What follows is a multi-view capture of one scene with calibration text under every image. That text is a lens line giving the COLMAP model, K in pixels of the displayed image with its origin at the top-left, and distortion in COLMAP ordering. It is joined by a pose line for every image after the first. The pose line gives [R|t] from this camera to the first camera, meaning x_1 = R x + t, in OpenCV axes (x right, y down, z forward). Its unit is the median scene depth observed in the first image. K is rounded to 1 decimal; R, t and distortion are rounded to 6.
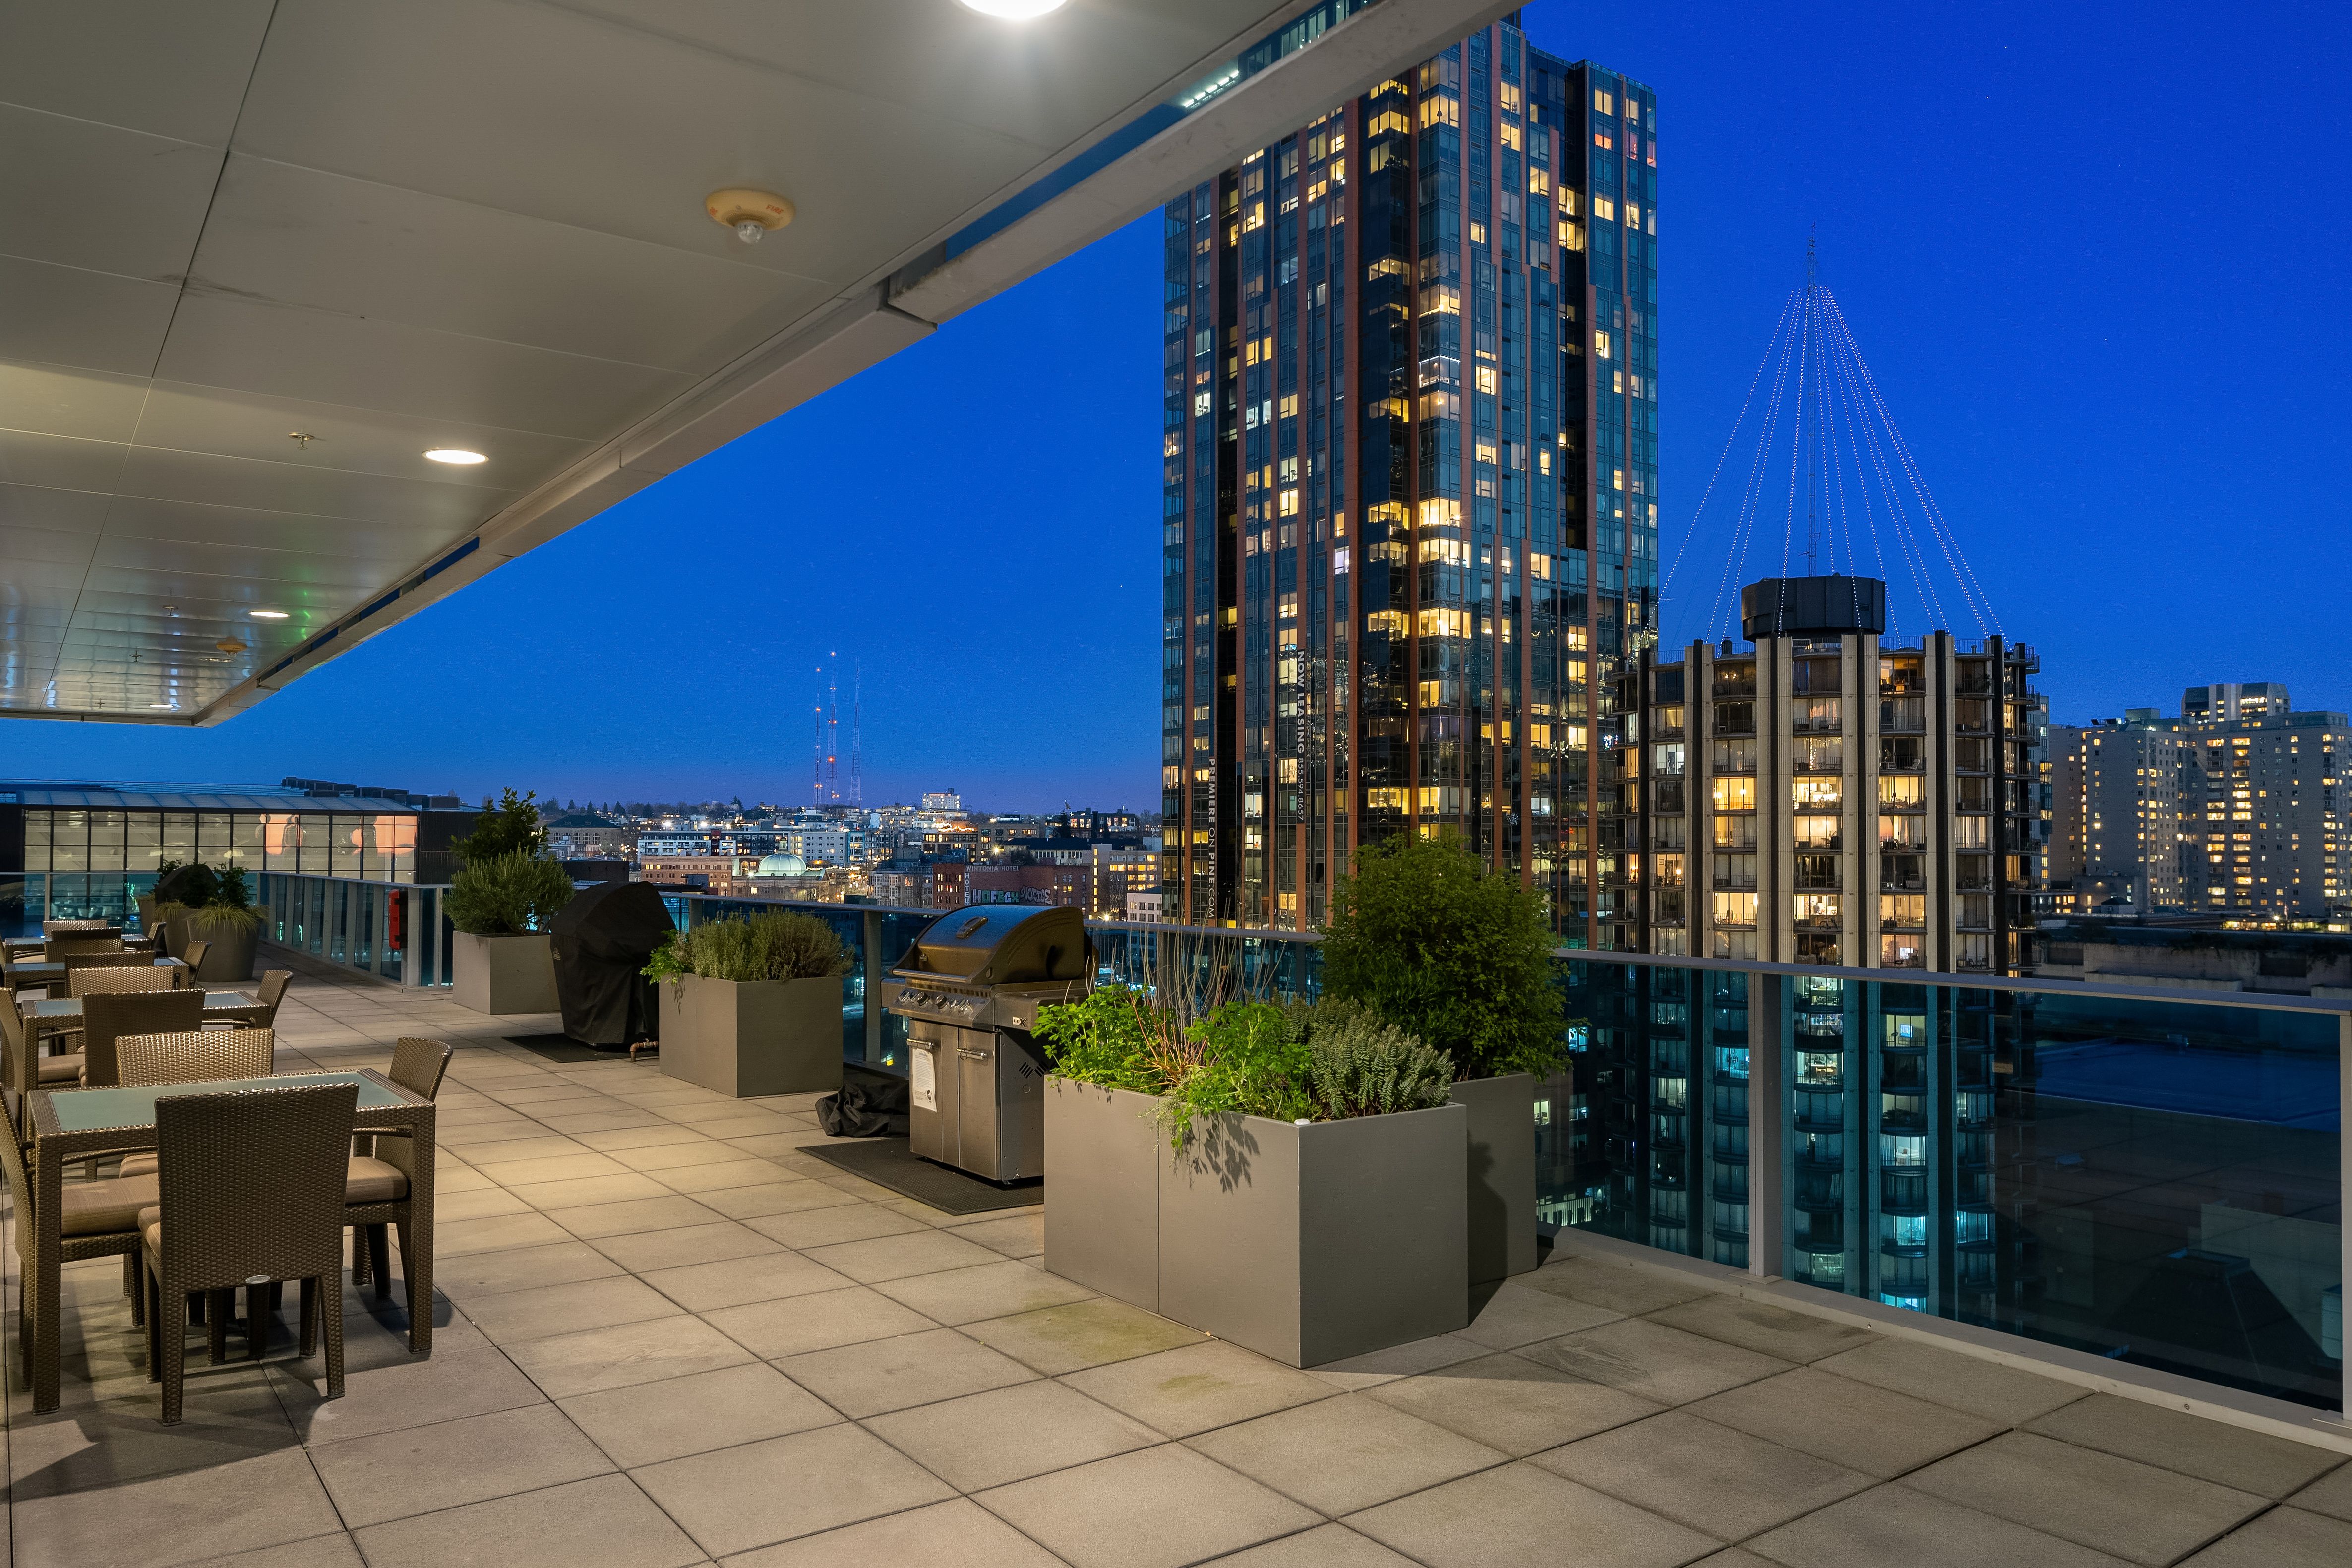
lens RADIAL K [[1615.7, 0, 1176.5], [0, 1615.7, 854.8], [0, 0, 1]] dist [-0.001655, -0.000143]
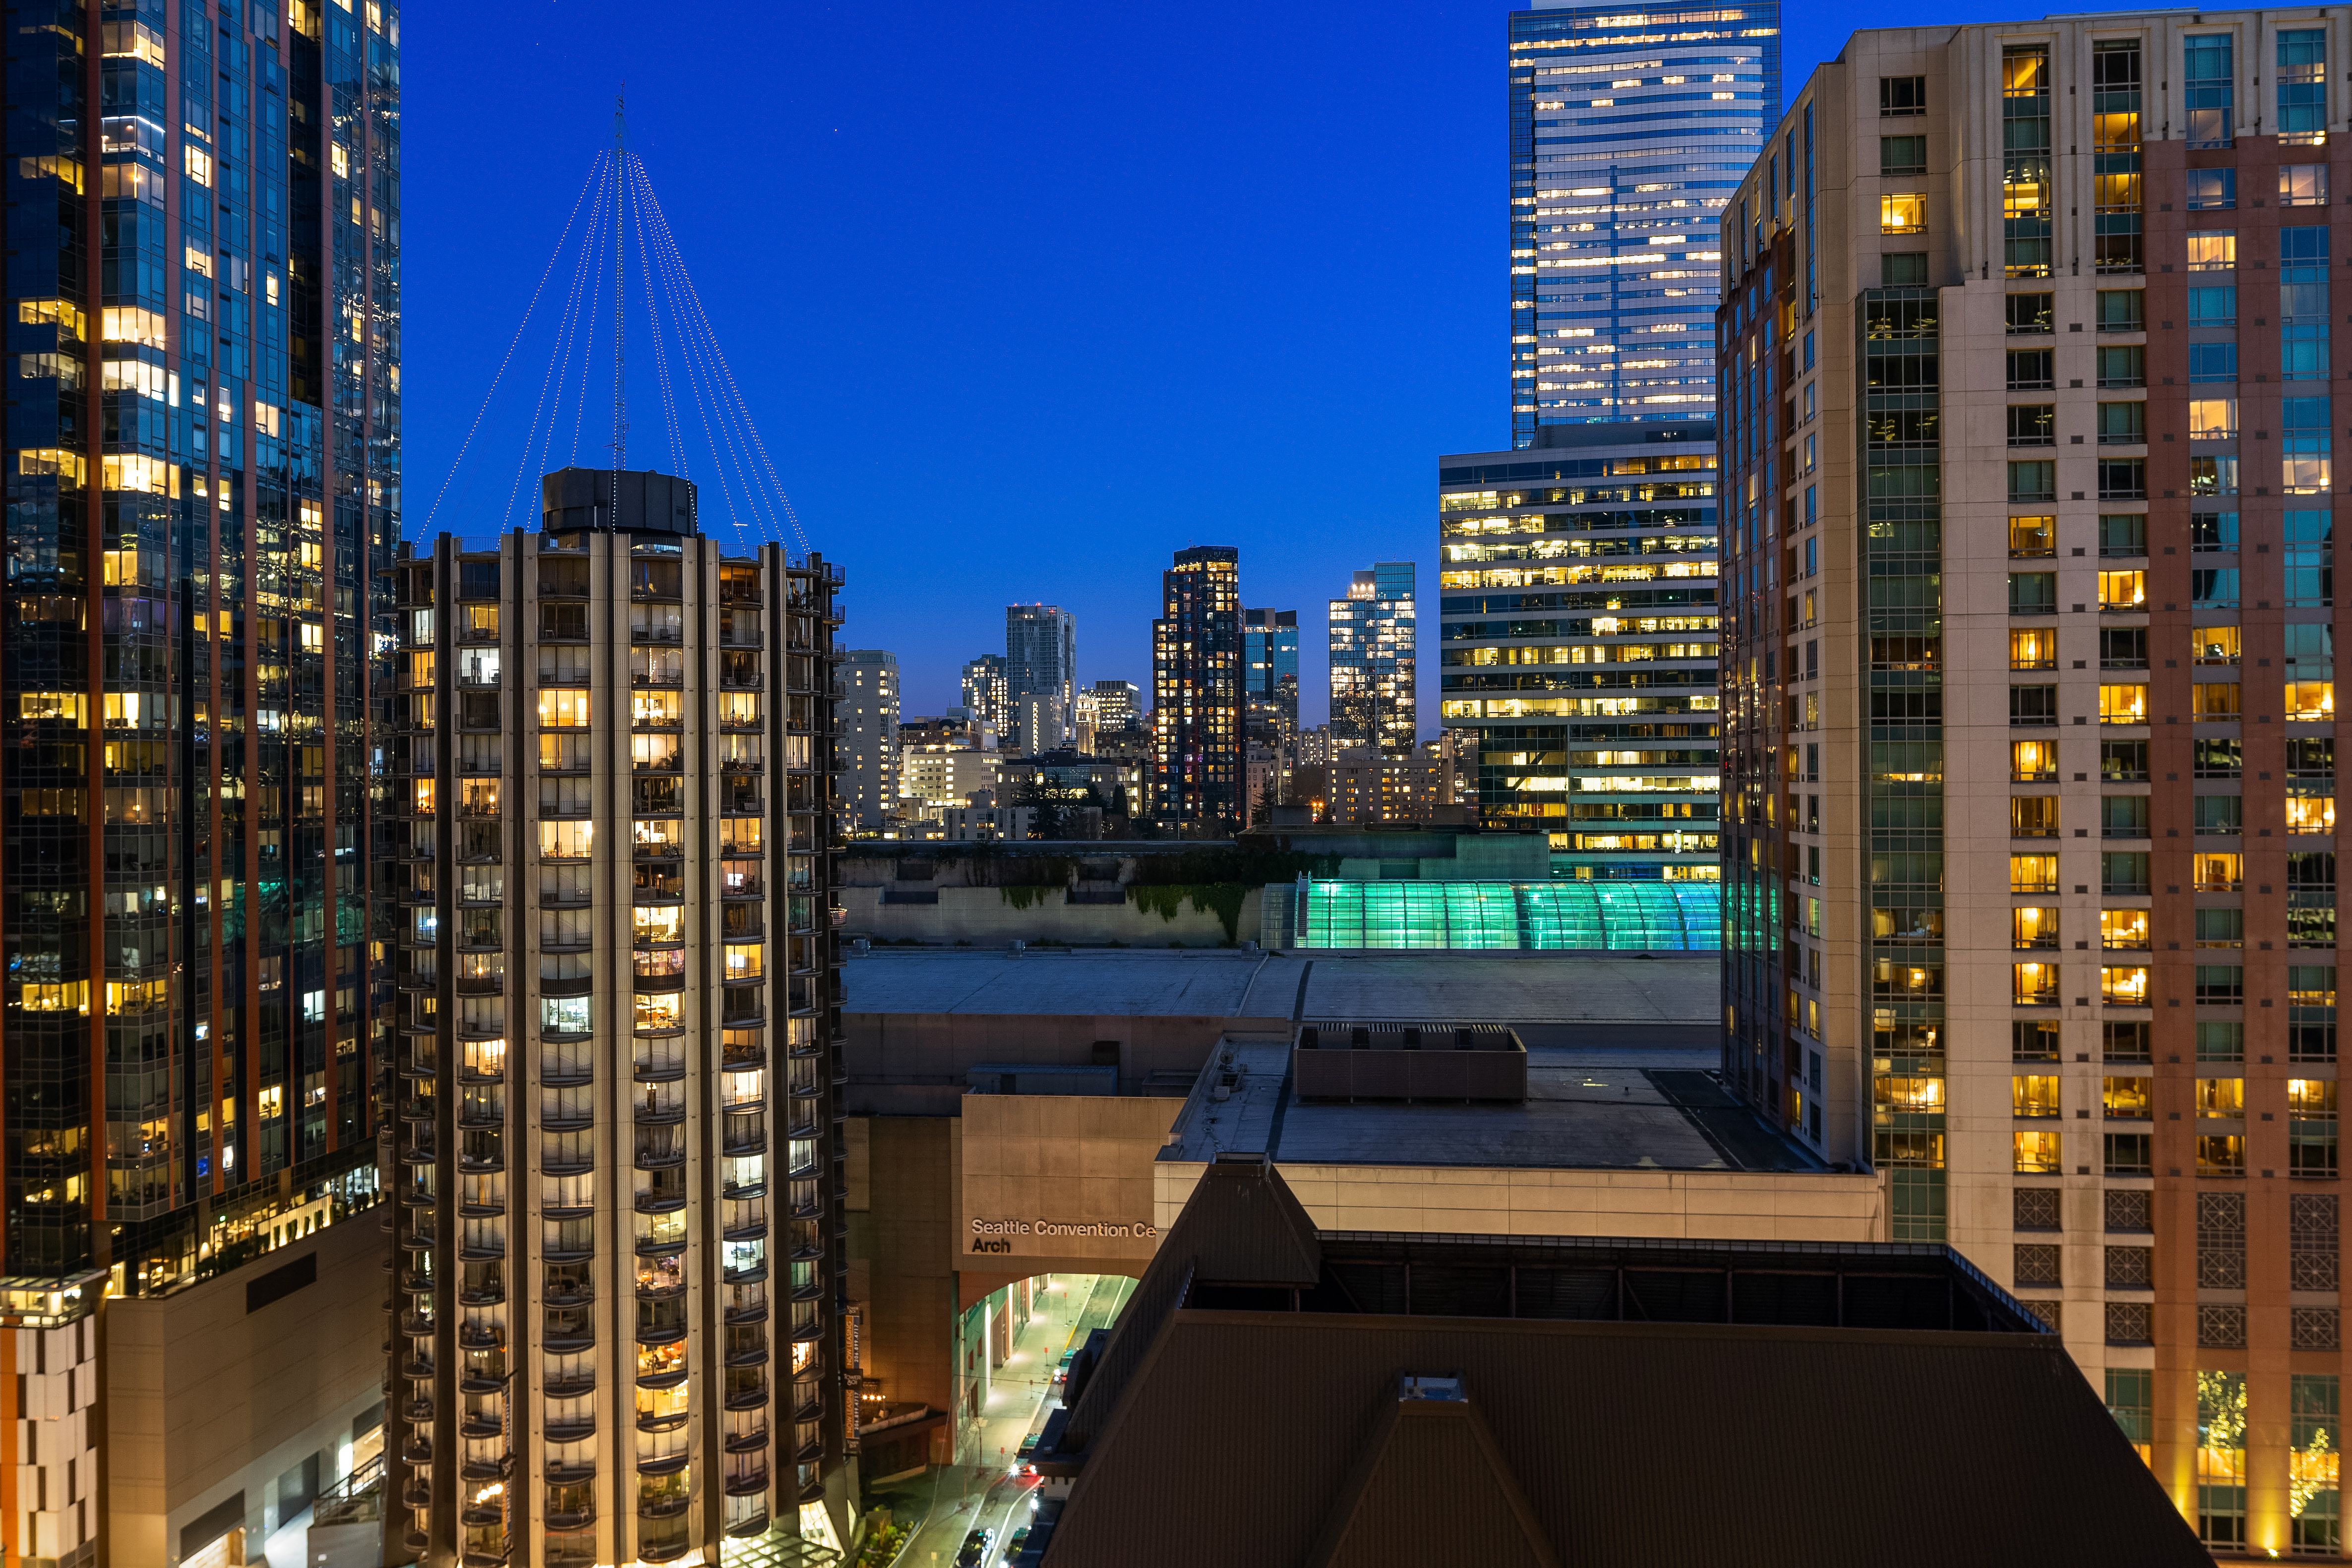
lens RADIAL K [[1649.0, 0, 1176.0], [0, 1649.0, 784.0], [0, 0, 1]] dist [-0.002982, -0.000994]
pose [[0.684571, -0.014106, 0.728810, -0.072633], [0.011637, 0.999897, 0.008423, -0.000303], [-0.728854, 0.002715, 0.684664, 0.136423]]
